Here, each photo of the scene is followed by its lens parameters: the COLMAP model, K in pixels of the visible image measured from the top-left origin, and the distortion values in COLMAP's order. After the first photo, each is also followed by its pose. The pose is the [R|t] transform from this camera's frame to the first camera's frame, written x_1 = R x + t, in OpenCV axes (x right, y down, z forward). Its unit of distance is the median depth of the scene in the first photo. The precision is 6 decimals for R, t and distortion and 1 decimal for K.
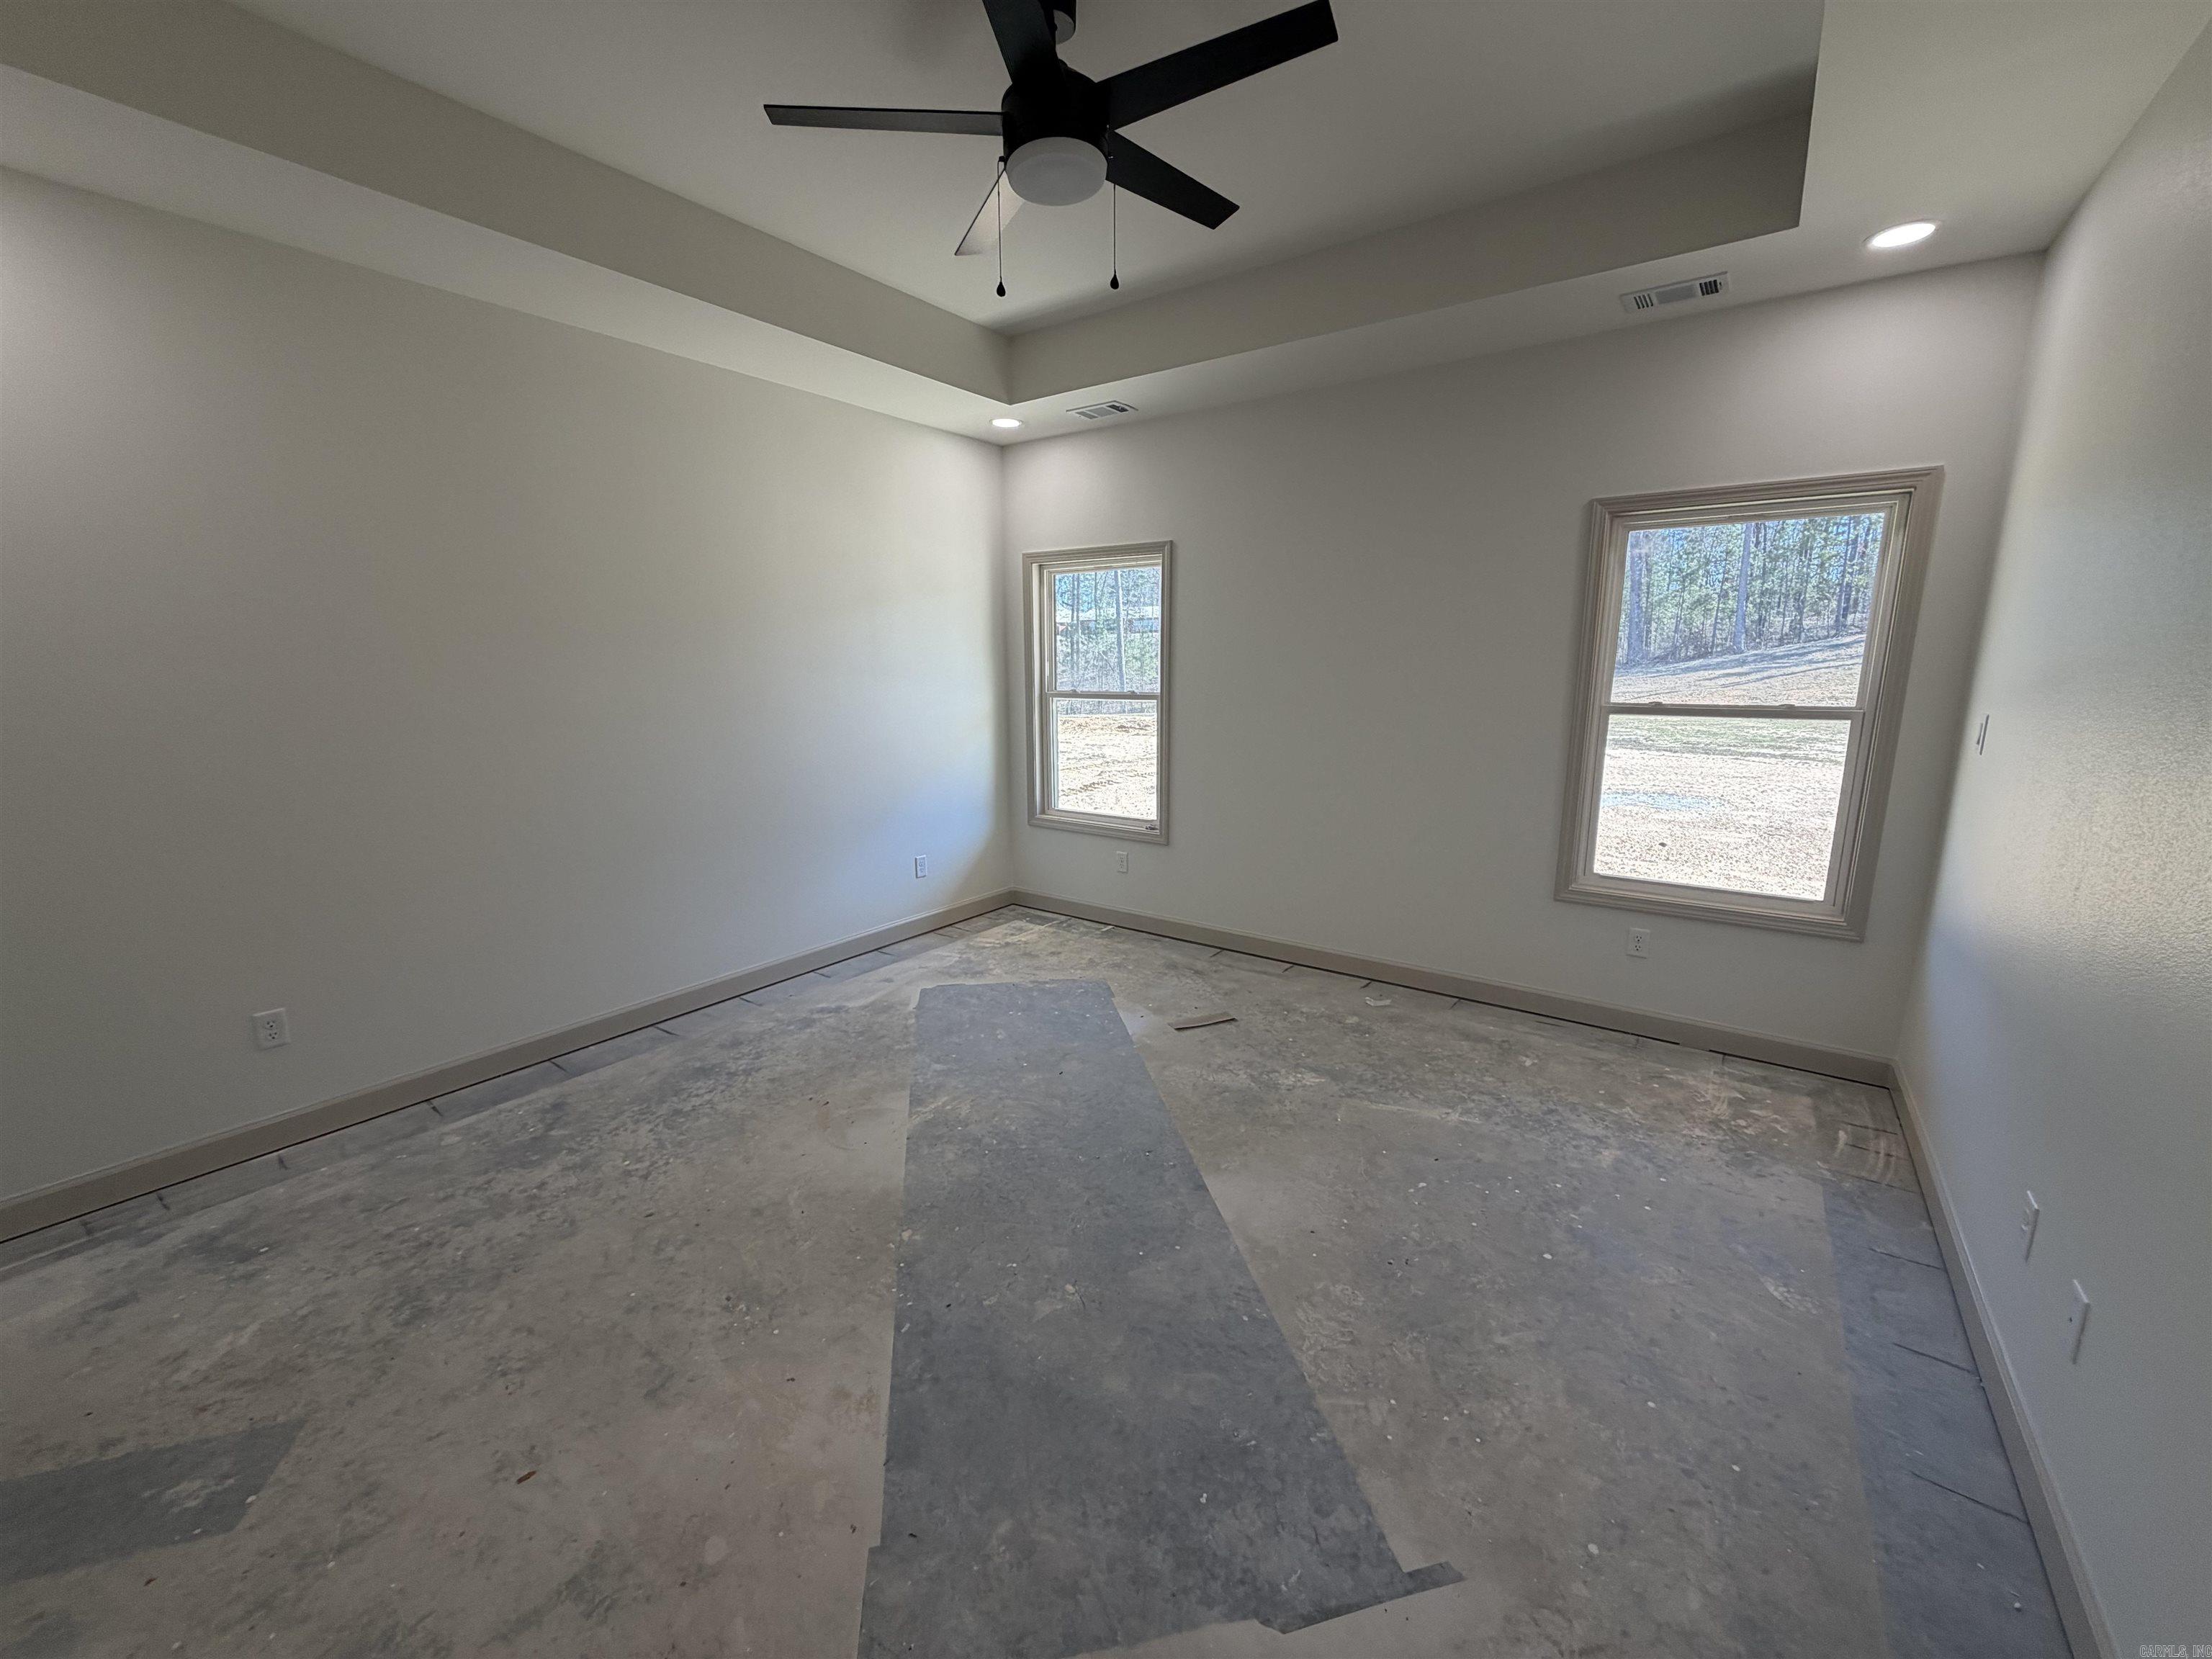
lens RADIAL K [[879.6, 0, 1101.9], [0, 879.6, 833.3], [0, 0, 1]] dist [-0.001074, -0.000001]
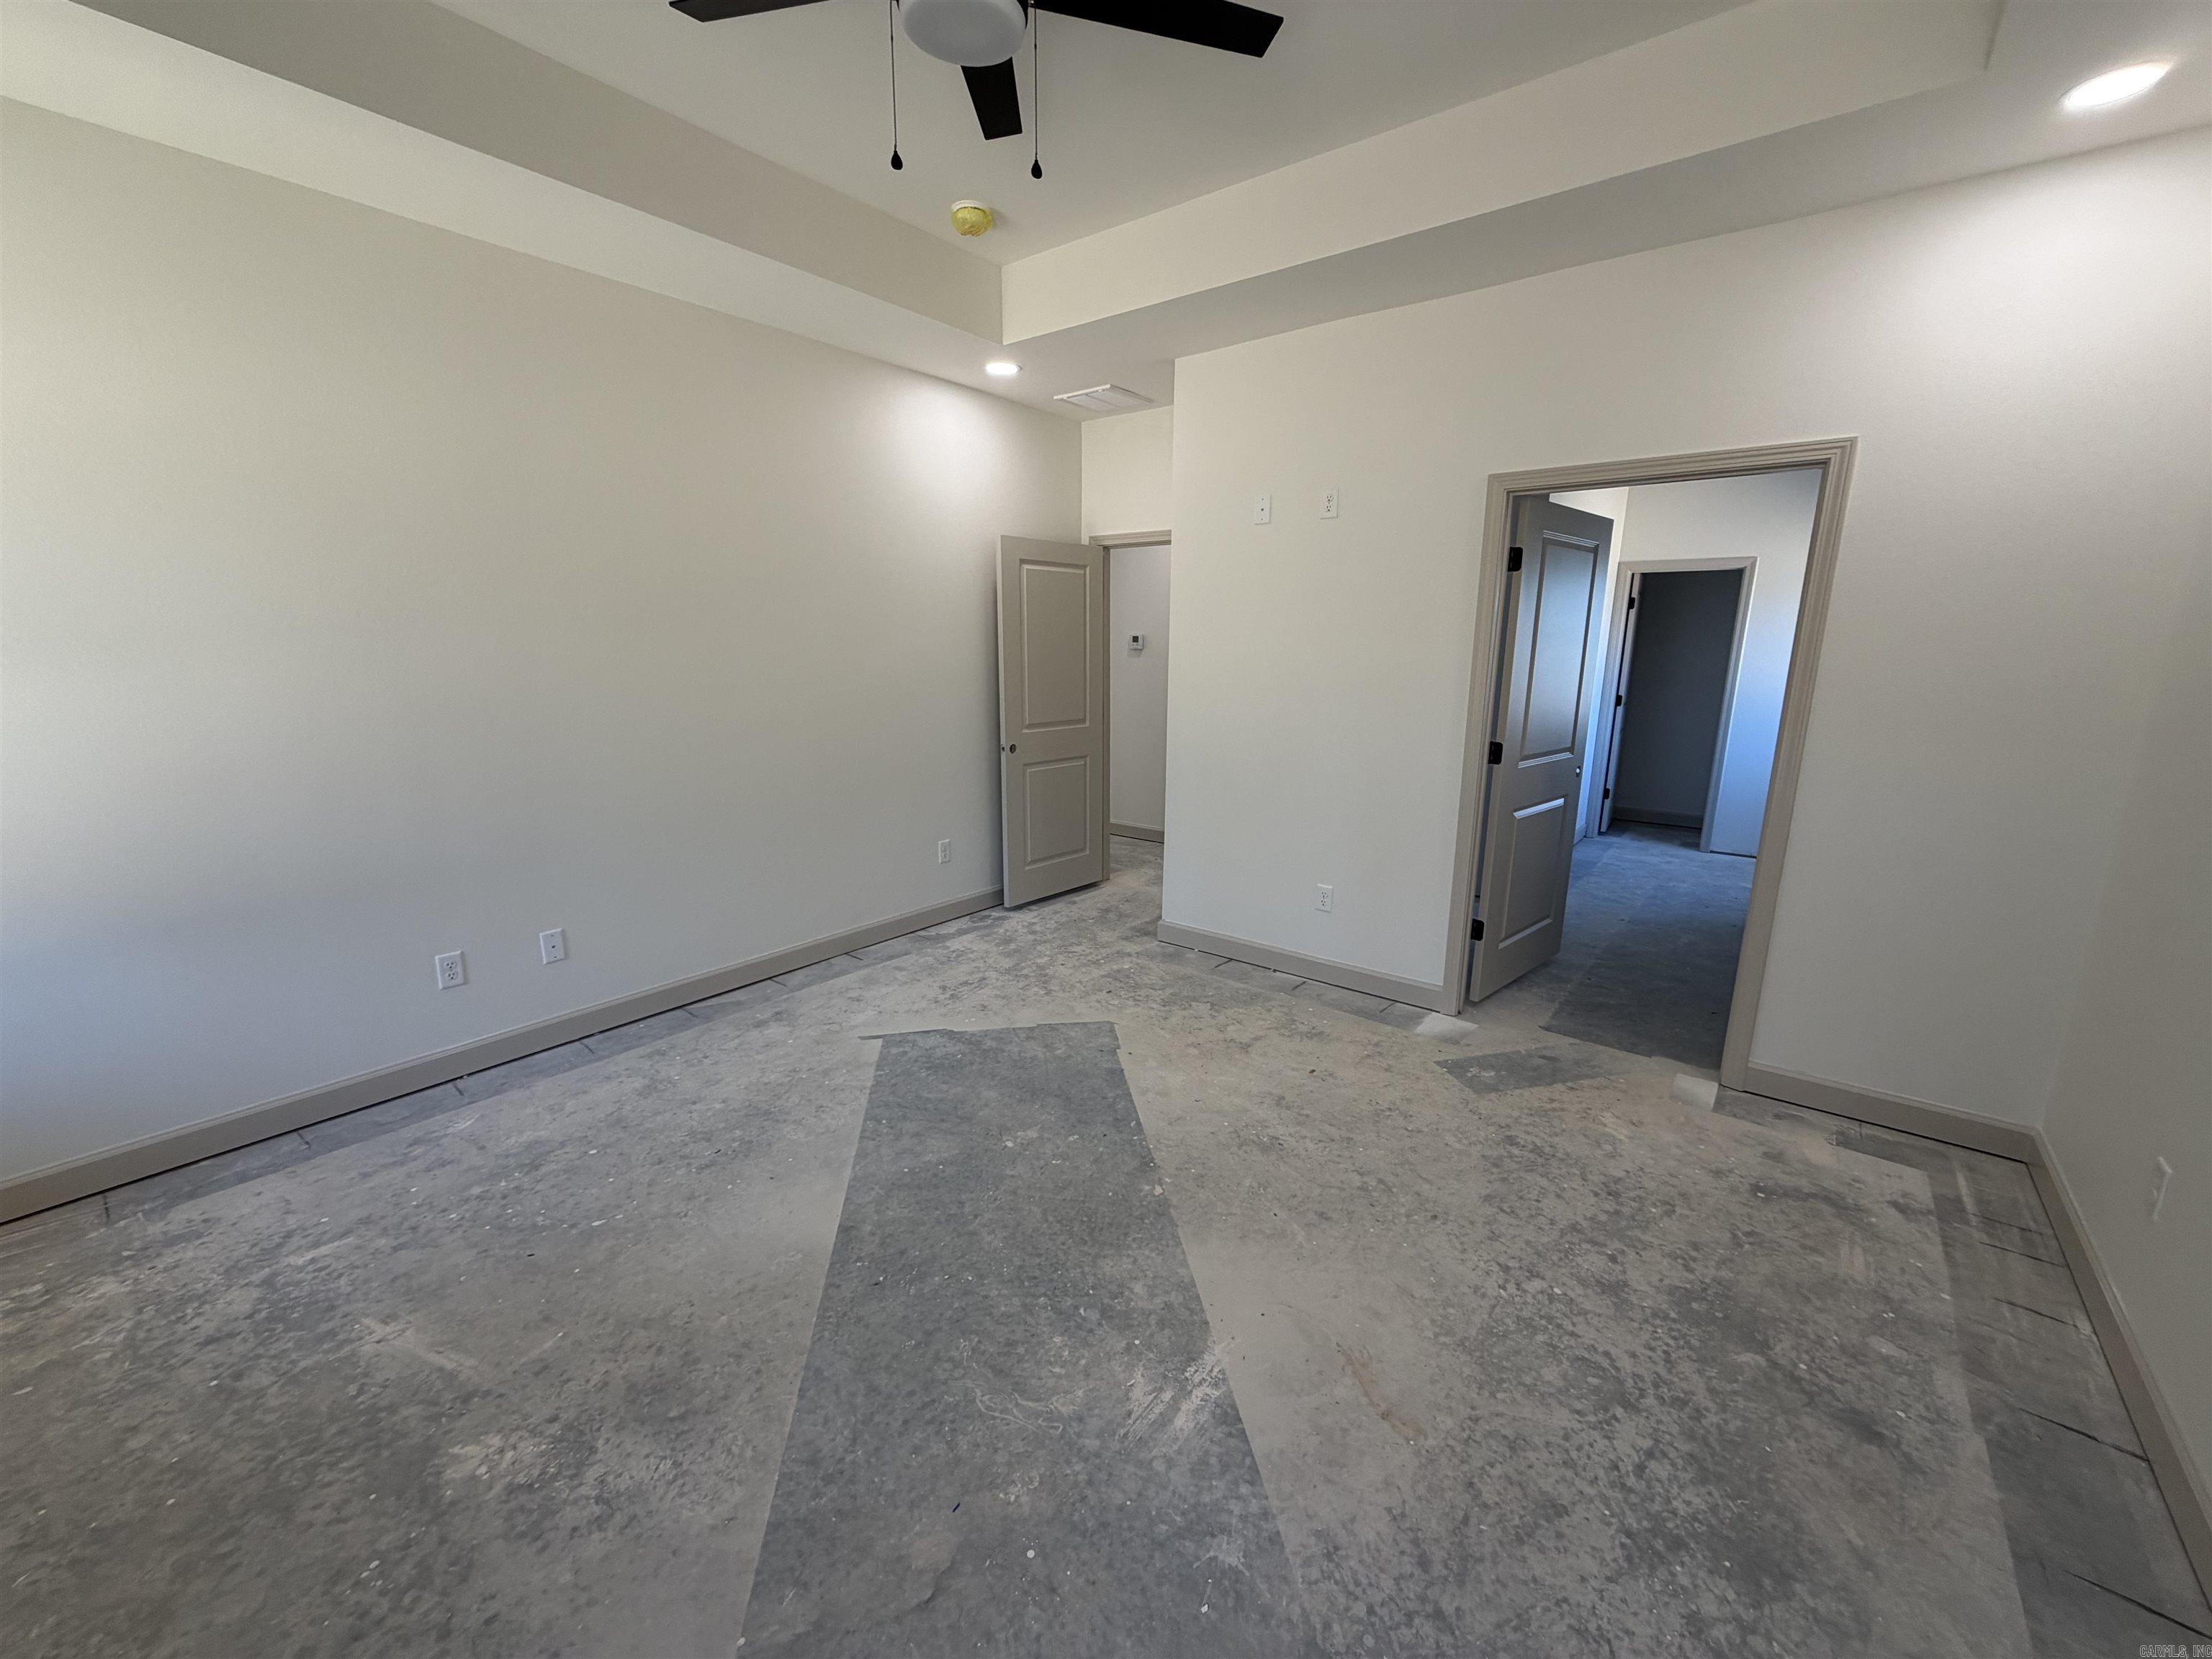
lens RADIAL K [[879.6, 0, 1101.9], [0, 879.6, 833.3], [0, 0, 1]] dist [-0.001074, -0.000001]
pose [[-0.999046, -0.011793, 0.042037, -0.184801], [0.005874, 0.917768, 0.397074, -0.324855], [-0.043263, 0.396942, -0.916824, 1.696171]]
